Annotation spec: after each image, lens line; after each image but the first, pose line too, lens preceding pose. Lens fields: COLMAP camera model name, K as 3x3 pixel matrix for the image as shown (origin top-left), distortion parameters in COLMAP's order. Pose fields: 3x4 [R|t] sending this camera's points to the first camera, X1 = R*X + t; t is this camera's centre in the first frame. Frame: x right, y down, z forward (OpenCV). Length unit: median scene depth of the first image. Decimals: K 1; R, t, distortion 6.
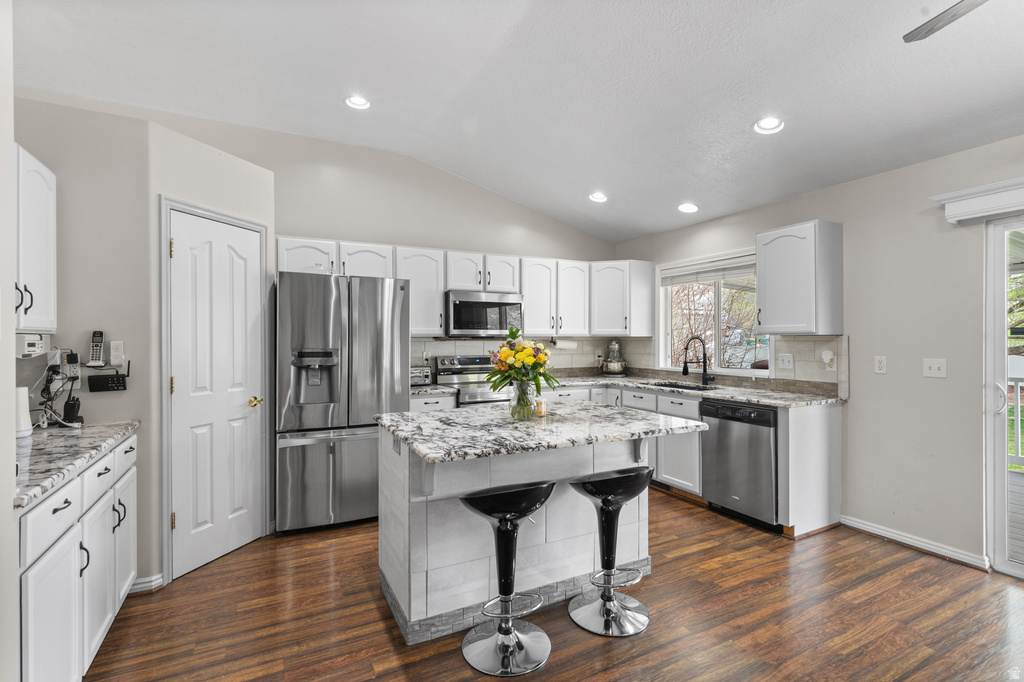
lens RADIAL K [[478.4, 0, 506.6], [0, 478.4, 339.8], [0, 0, 1]] dist [-0.000314, -0.000504]
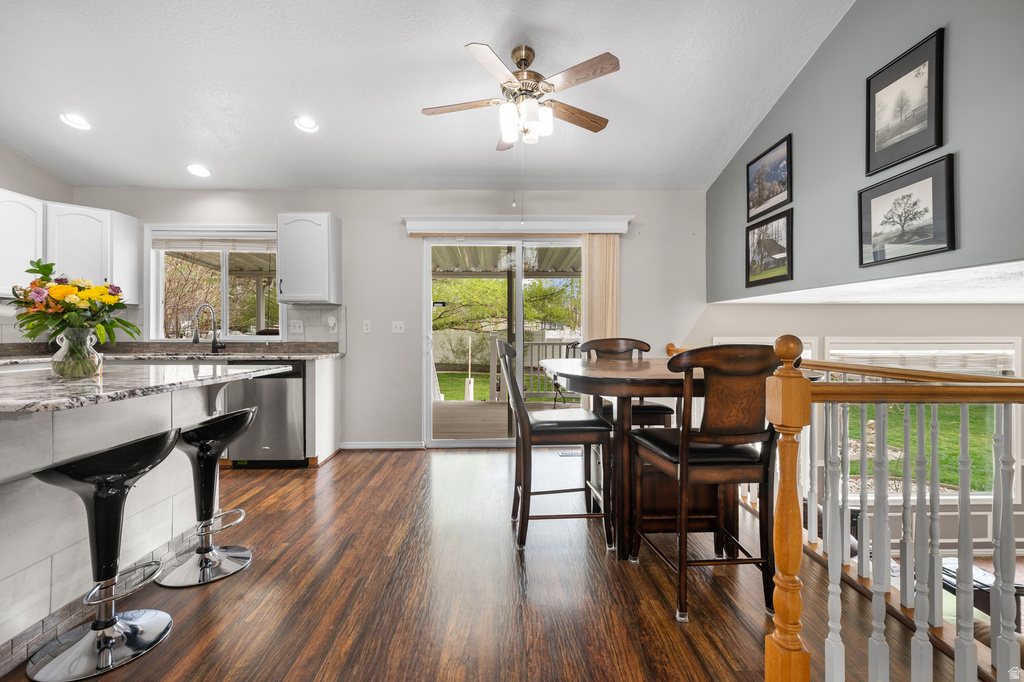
lens RADIAL K [[473.1, 0, 510.3], [0, 473.1, 336.0], [0, 0, 1]] dist [0.000115, 0.000088]
pose [[0.437885, -0.002626, 0.899027, -0.279512], [-0.000159, 0.999995, 0.002998, 0.076172], [-0.899031, -0.001455, 0.437883, 0.019398]]
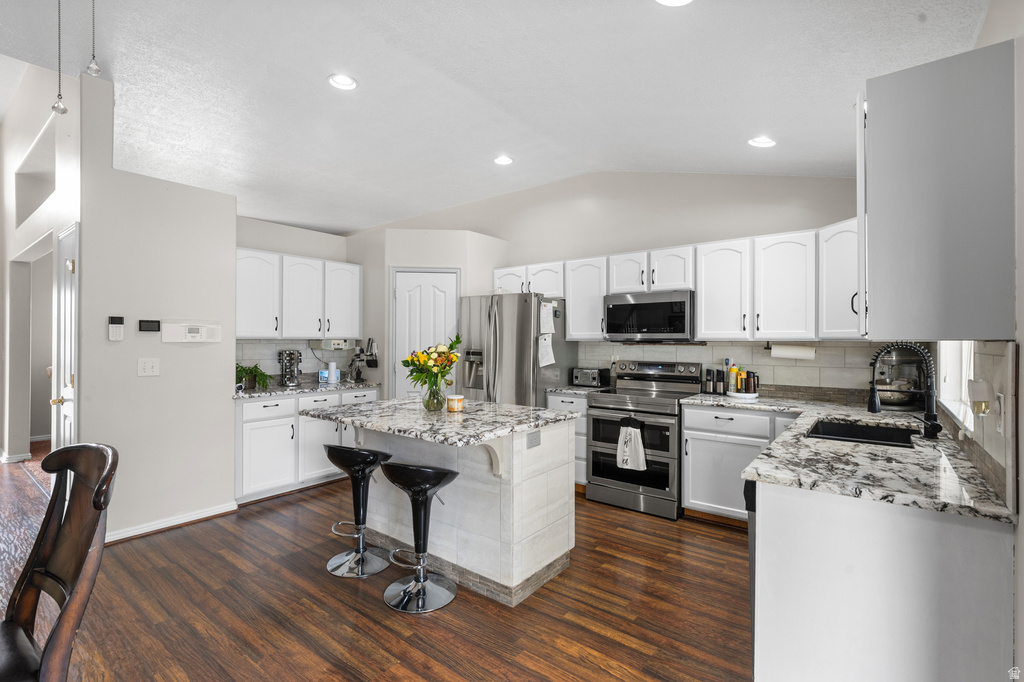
lens RADIAL K [[473.1, 0, 510.3], [0, 473.1, 336.0], [0, 0, 1]] dist [0.000115, 0.000088]
pose [[0.414860, -0.006407, -0.909863, 0.951174], [-0.005036, 0.999944, -0.009337, -0.008518], [0.909871, 0.008456, 0.414804, 0.538205]]
